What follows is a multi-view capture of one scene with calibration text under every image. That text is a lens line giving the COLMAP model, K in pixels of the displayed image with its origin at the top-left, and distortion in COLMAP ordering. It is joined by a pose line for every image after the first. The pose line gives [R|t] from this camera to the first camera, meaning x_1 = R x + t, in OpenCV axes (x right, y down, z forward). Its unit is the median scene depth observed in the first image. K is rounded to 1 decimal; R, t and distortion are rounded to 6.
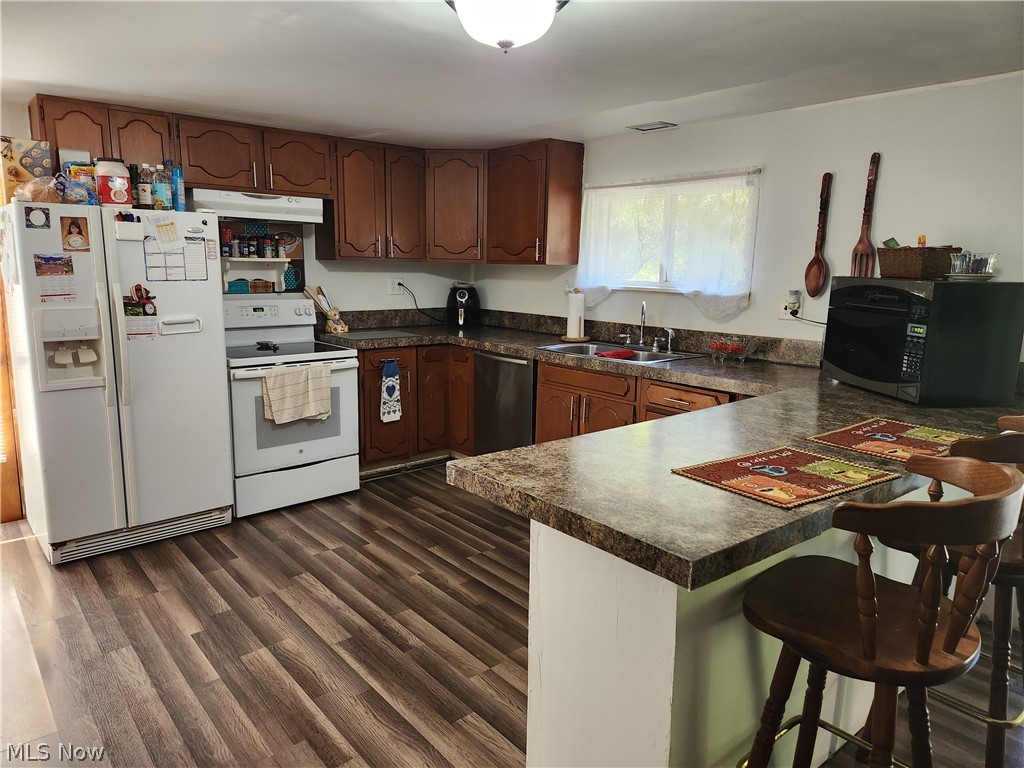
lens RADIAL K [[676.3, 0, 469.9], [0, 676.3, 374.5], [0, 0, 1]] dist [0.026582, -0.014809]
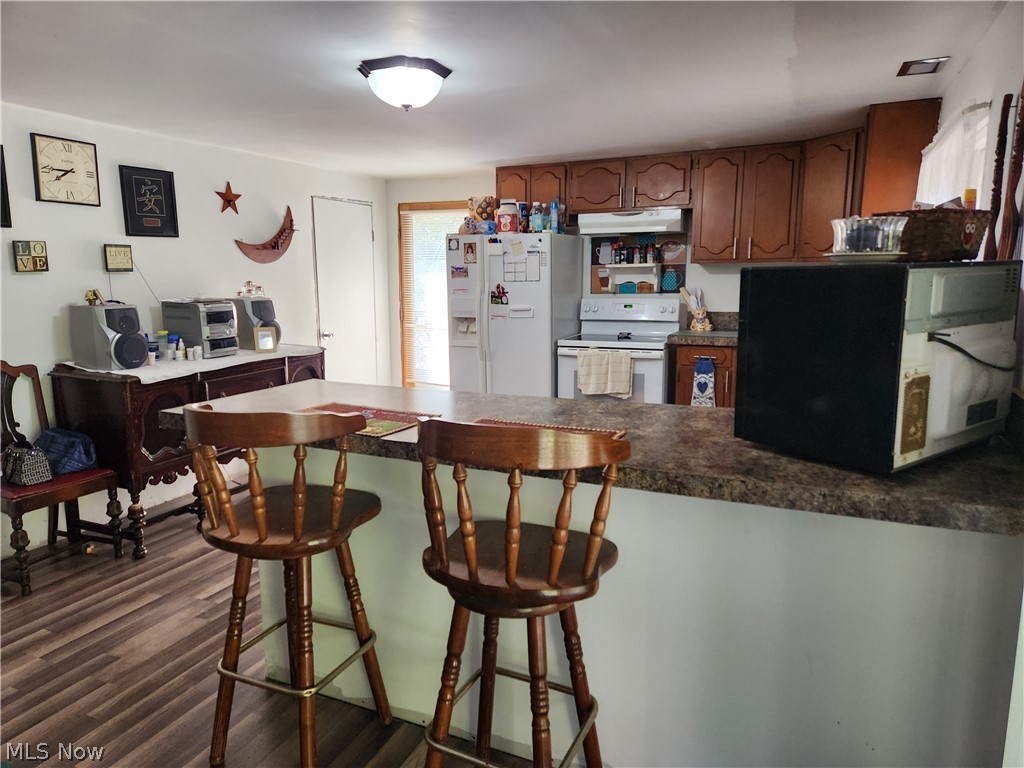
lens RADIAL K [[676.3, 0, 508.9], [0, 676.3, 380.8], [0, 0, 1]] dist [0.026582, -0.014809]
pose [[0.448614, 0.120615, -0.885549, 0.887776], [-0.132136, 0.988913, 0.067754, -0.022323], [0.883903, 0.086618, 0.459578, 0.335600]]
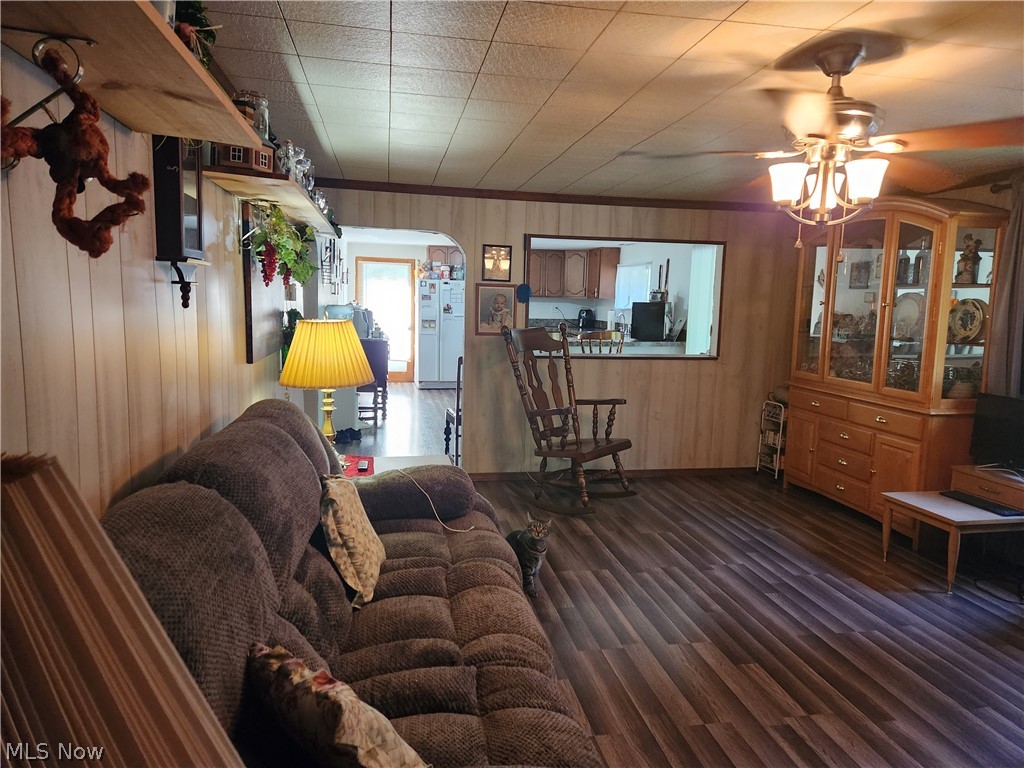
lens RADIAL K [[676.3, 0, 513.8], [0, 676.3, 381.2], [0, 0, 1]] dist [0.026582, -0.014809]
pose [[0.884511, 0.058965, -0.462777, 1.284535], [-0.084279, 0.995855, -0.034196, 0.315558], [0.458843, 0.069249, 0.885815, -1.661770]]
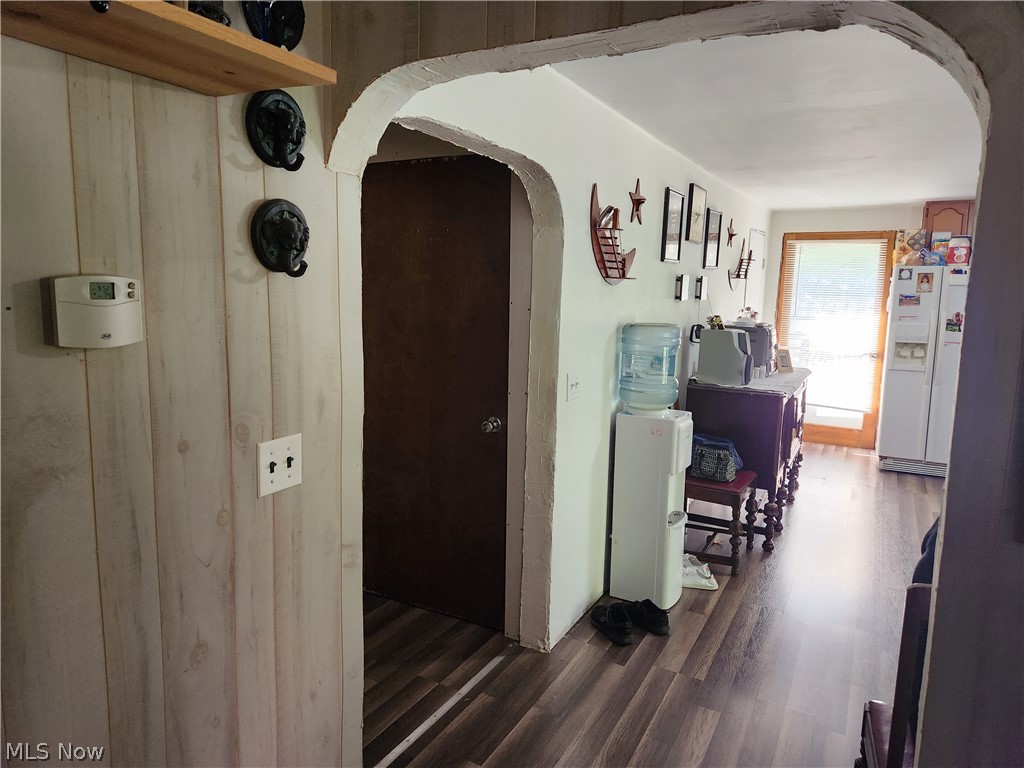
lens RADIAL K [[676.3, 0, 510.9], [0, 676.3, 388.9], [0, 0, 1]] dist [0.026582, -0.014809]
pose [[0.382449, 0.123608, -0.915671, 0.612553], [-0.162800, 0.984522, 0.064905, 0.115038], [0.909521, 0.124248, 0.396653, -0.590925]]
